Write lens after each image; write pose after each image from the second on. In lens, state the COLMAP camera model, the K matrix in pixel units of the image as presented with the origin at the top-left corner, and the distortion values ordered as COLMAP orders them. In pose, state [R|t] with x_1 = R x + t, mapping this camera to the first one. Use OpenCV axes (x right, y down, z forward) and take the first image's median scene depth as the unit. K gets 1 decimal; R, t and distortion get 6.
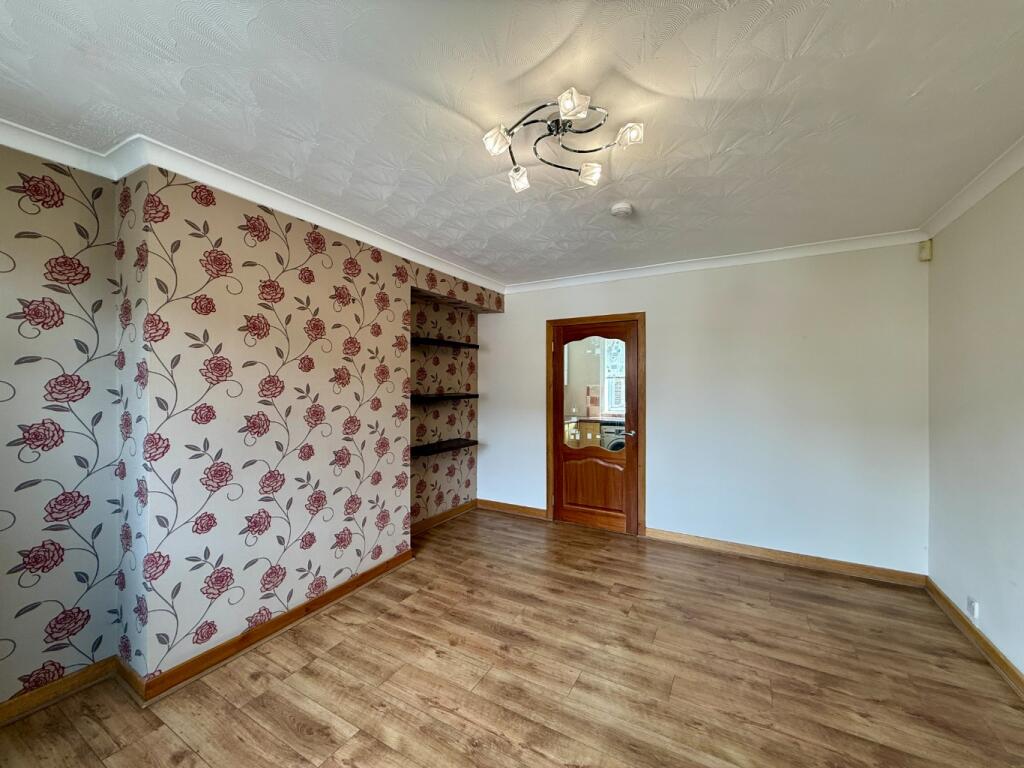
lens RADIAL K [[409.1, 0, 512.1], [0, 409.1, 384.2], [0, 0, 1]] dist [0.004392, 0.000089]
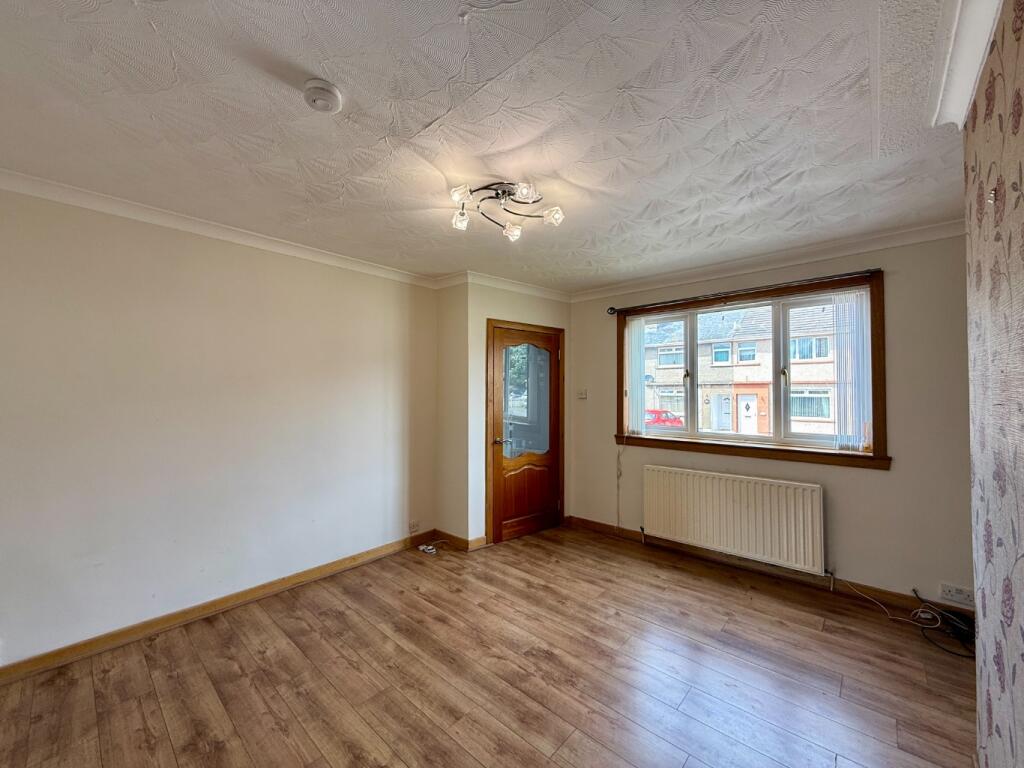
lens RADIAL K [[409.1, 0, 513.6], [0, 409.1, 380.8], [0, 0, 1]] dist [0.004392, 0.000089]
pose [[-0.976759, 0.005104, 0.214281, -0.171304], [0.000454, 0.999763, -0.021743, -0.004092], [-0.214341, -0.021140, -0.976530, 2.022719]]
